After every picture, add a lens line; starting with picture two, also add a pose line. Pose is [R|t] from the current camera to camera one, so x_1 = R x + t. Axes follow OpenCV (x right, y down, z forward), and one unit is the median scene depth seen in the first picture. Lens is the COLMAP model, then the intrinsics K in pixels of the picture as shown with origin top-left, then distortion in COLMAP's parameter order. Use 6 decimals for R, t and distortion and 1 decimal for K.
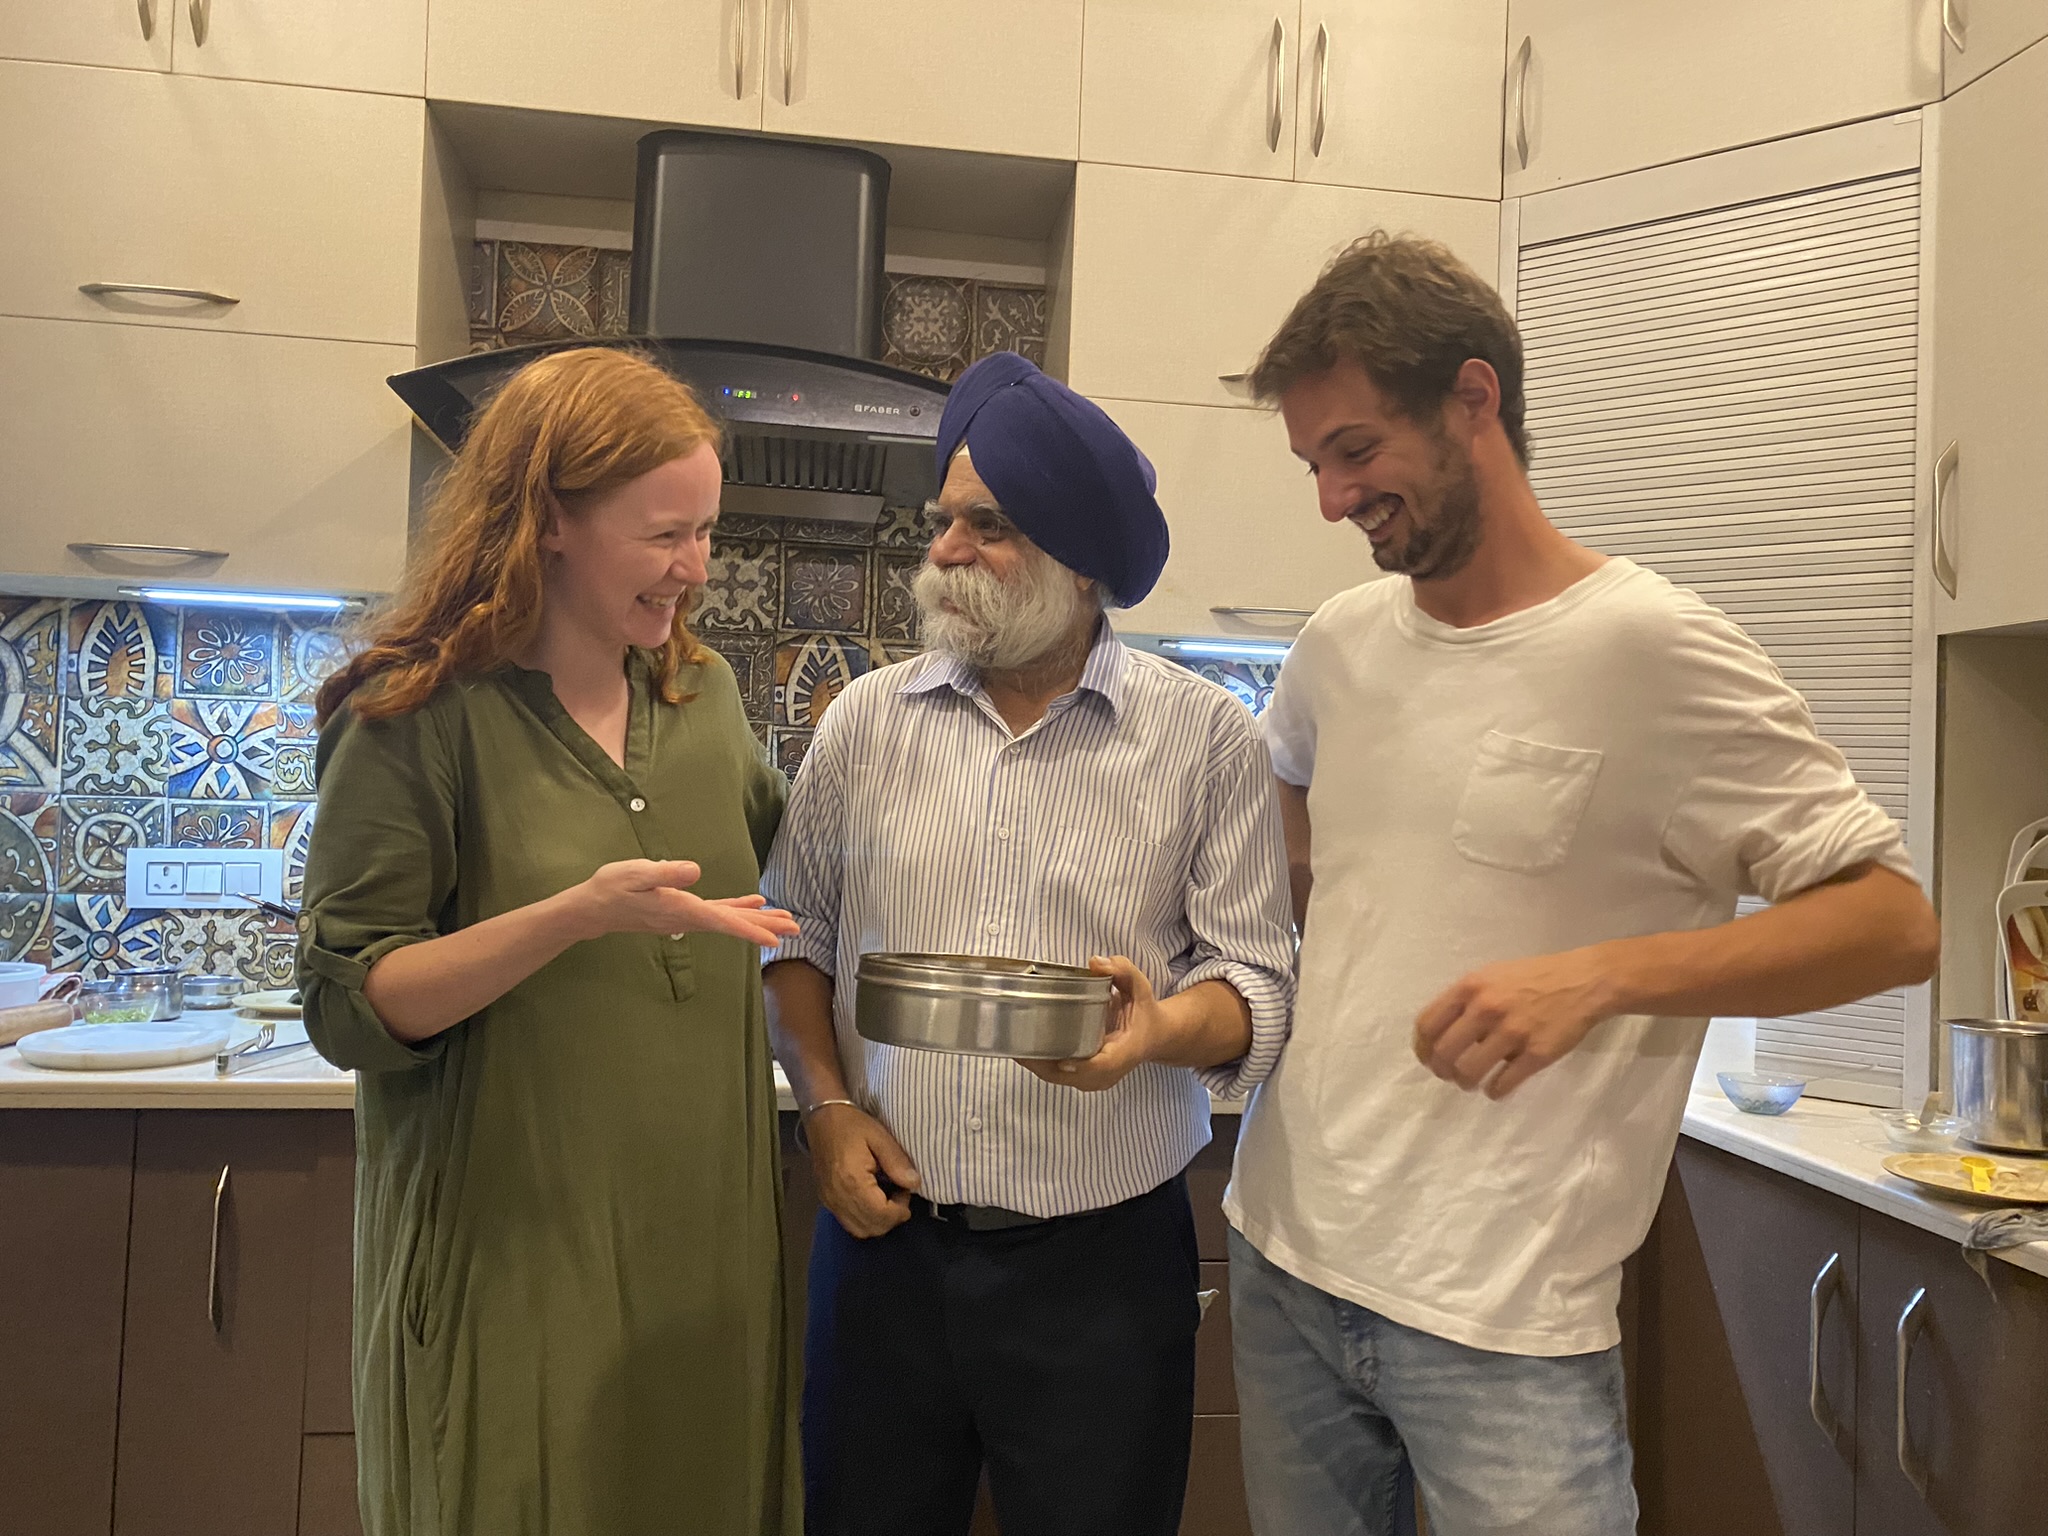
lens RADIAL K [[1552.6, 0, 1027.9], [0, 1552.6, 753.1], [0, 0, 1]] dist [-0.007413, 0.006601]
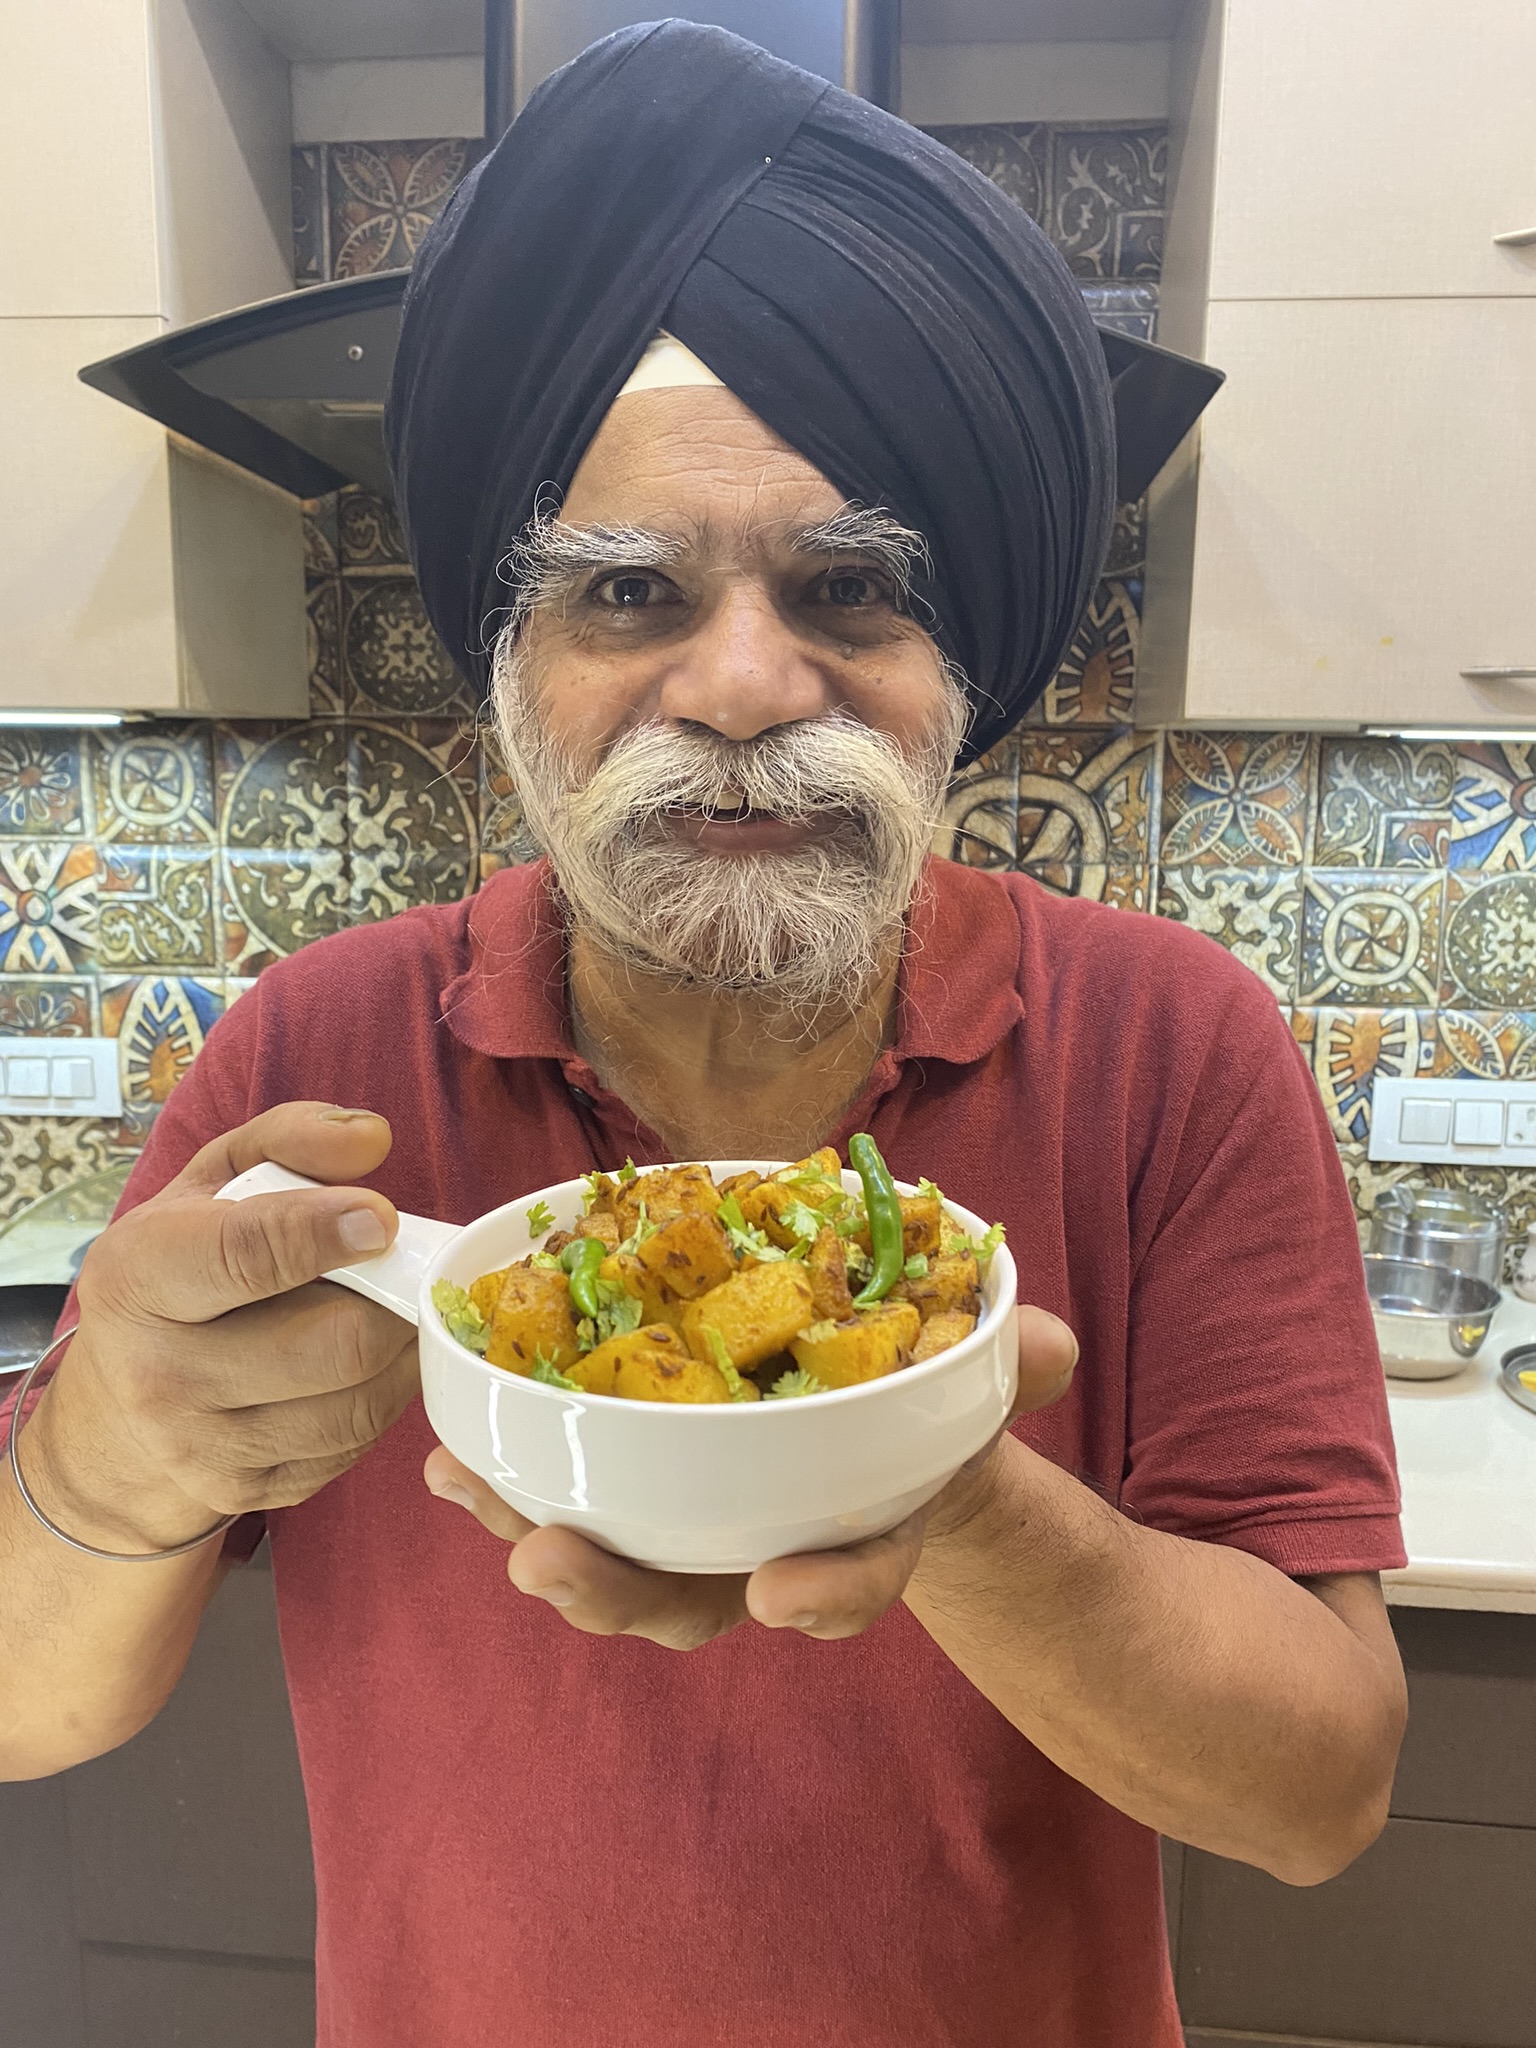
lens RADIAL K [[1552.6, 0, 770.2], [0, 1552.6, 1008.4], [0, 0, 1]] dist [-0.007413, 0.006601]
pose [[0.969157, 0.012105, -0.246148, 0.015452], [0.028500, 0.986586, 0.160732, -0.065456], [0.244792, -0.162790, 0.955812, 0.355730]]
